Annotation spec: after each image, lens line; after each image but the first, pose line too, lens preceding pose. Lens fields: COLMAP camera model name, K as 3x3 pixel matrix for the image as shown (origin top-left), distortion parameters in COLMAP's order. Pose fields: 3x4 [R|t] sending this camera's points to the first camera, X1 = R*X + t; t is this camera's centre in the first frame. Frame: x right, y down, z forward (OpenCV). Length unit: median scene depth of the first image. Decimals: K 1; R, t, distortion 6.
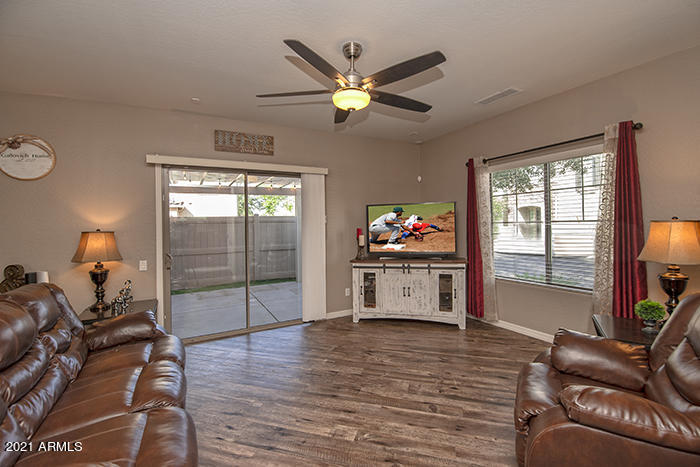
lens RADIAL K [[335.0, 0, 351.0], [0, 335.0, 227.4], [0, 0, 1]] dist [-0.001770, -0.000258]
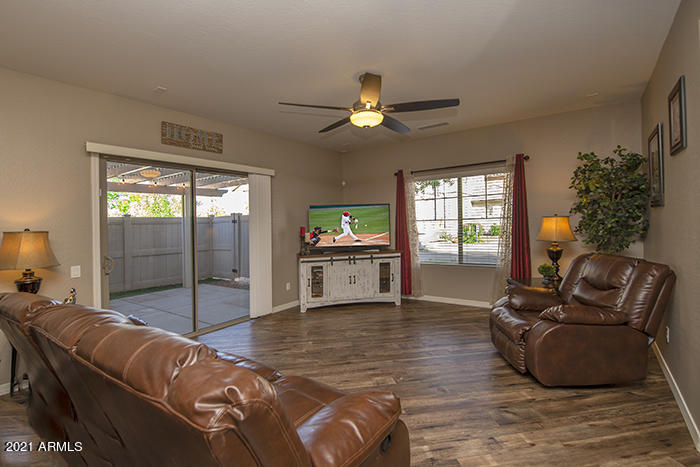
lens RADIAL K [[327.5, 0, 350.0], [0, 327.5, 233.5], [0, 0, 1]] dist [-0.000181, -0.000553]
pose [[0.911441, -0.017721, 0.411048, -0.311275], [0.013106, 0.999815, 0.014043, 0.013709], [-0.411221, -0.007412, 0.911505, -0.042520]]
